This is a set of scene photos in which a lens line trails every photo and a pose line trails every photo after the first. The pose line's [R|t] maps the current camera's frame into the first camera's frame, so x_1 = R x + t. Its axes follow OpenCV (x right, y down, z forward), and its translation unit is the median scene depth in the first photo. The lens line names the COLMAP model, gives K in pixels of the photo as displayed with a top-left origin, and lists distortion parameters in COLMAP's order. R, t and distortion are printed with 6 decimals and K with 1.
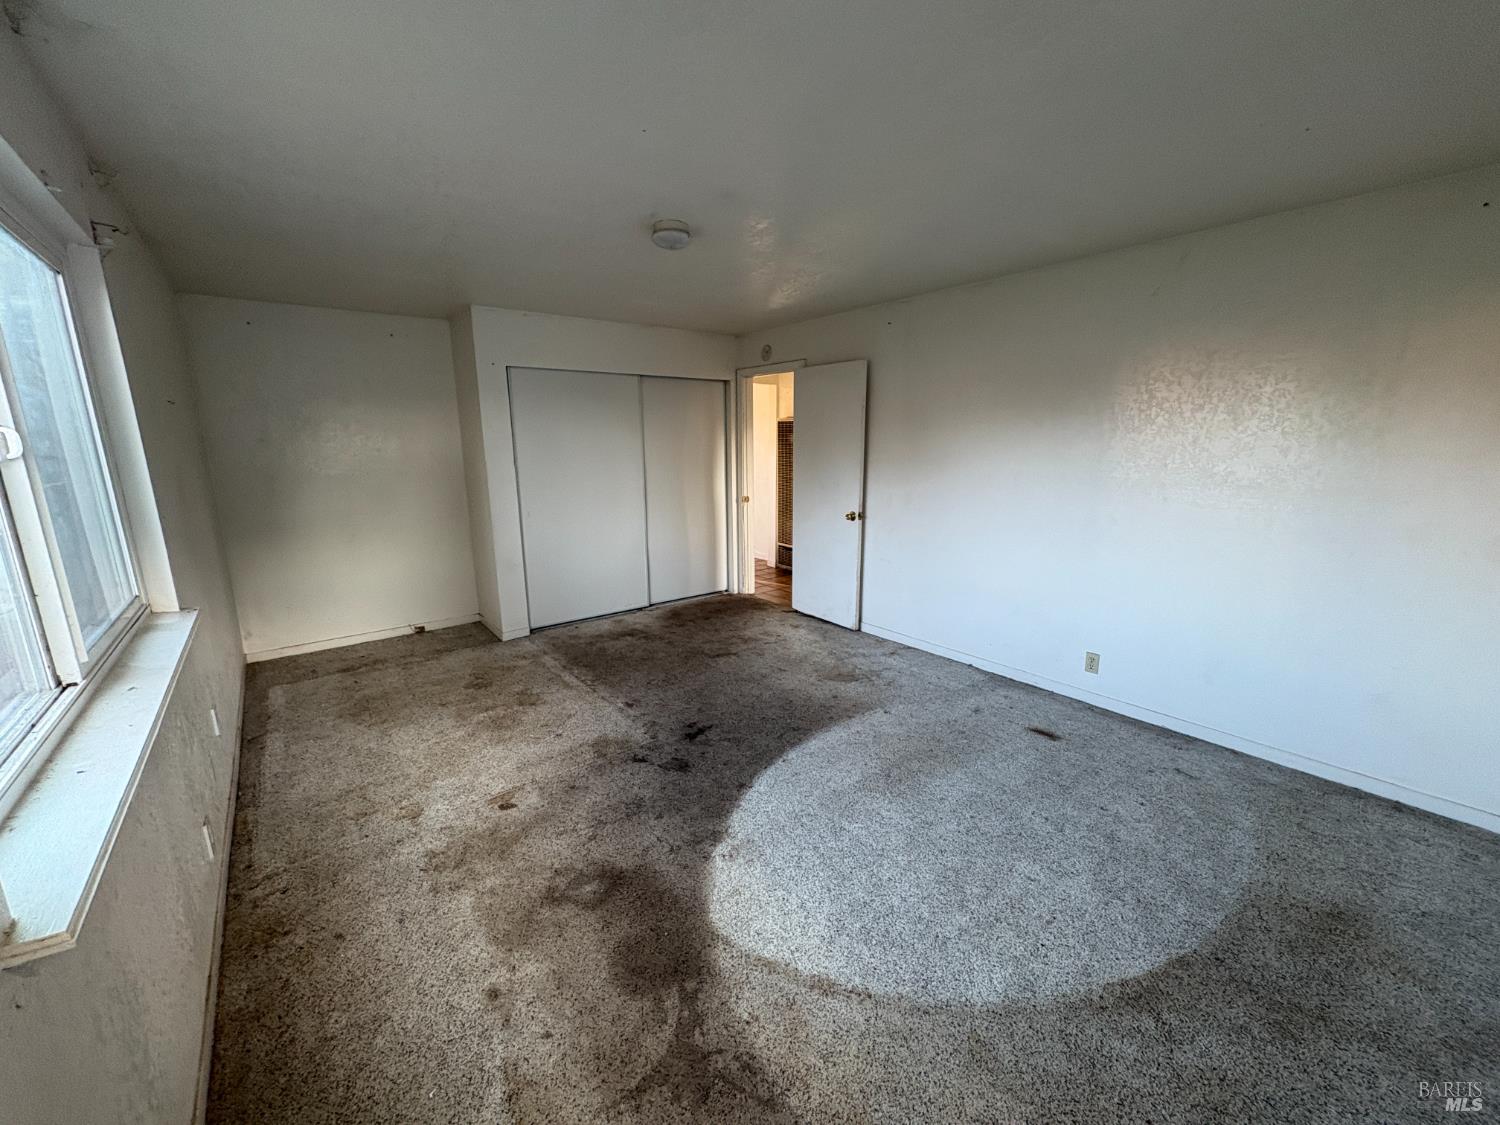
lens RADIAL K [[596.2, 0, 749.9], [0, 596.2, 568.2], [0, 0, 1]] dist [-0.000795, -0.000093]
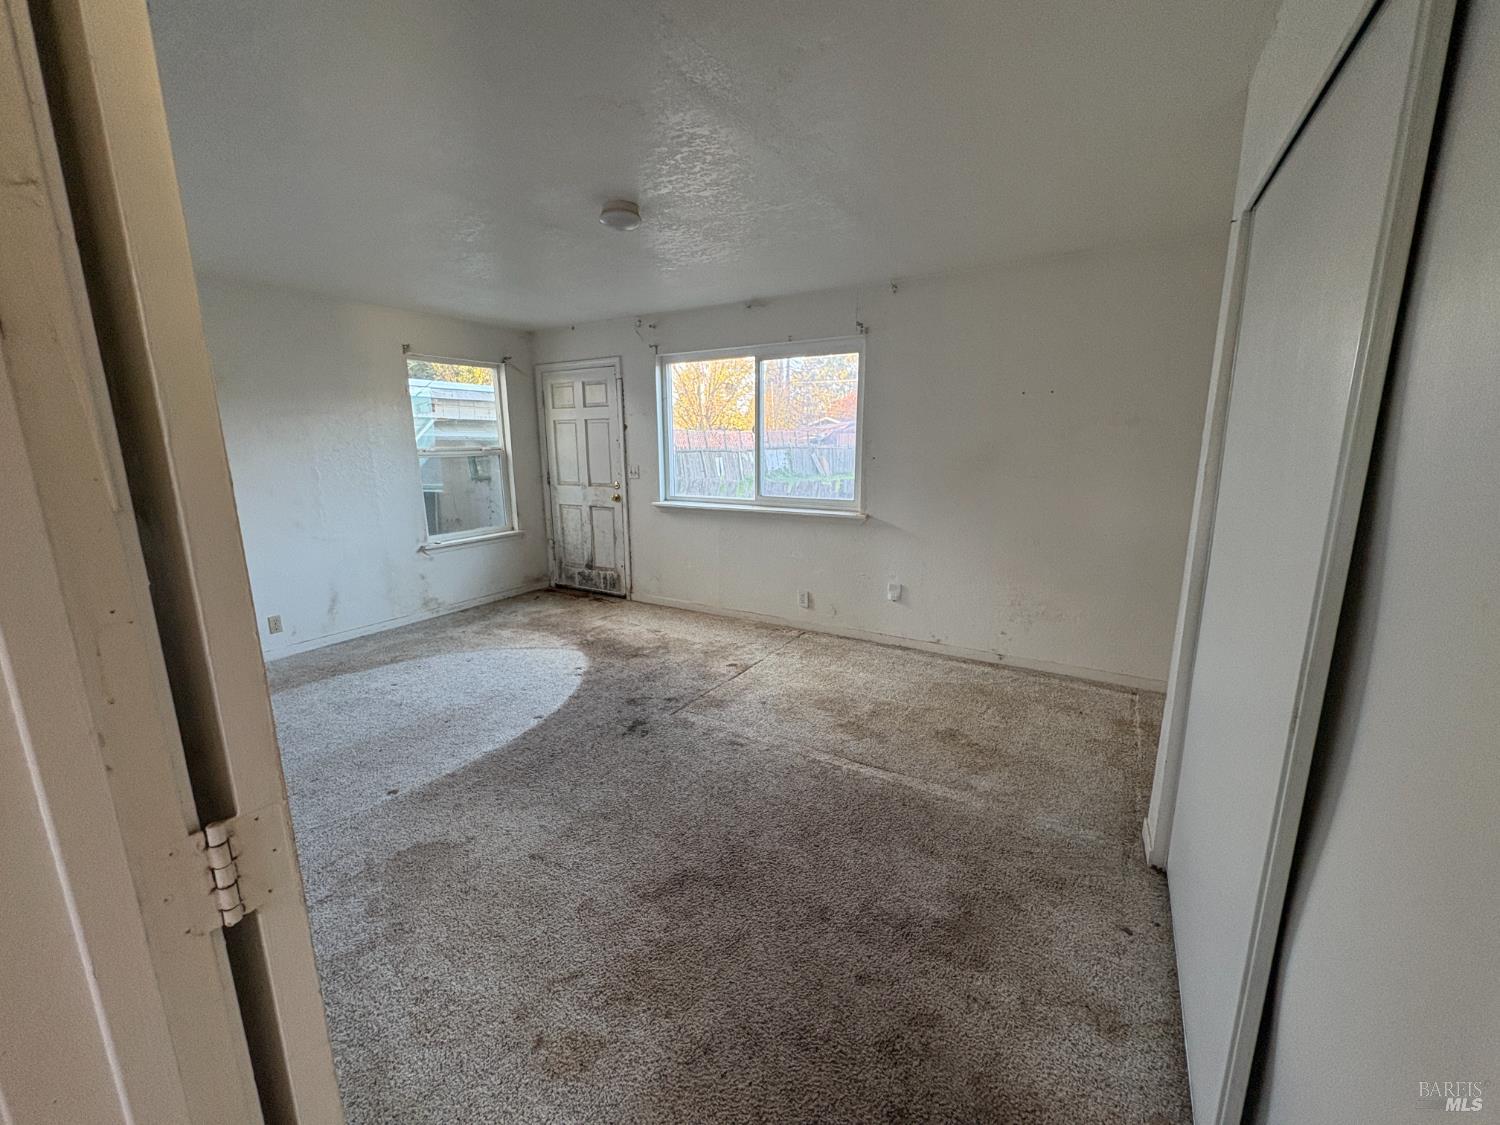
lens RADIAL K [[596.2, 0, 750.7], [0, 596.2, 561.6], [0, 0, 1]] dist [-0.000795, -0.000093]
pose [[-0.936251, 0.084390, -0.341047, 0.046598], [-0.059492, 0.918625, 0.390626, -0.394285], [0.346259, 0.386014, -0.855043, 1.936814]]
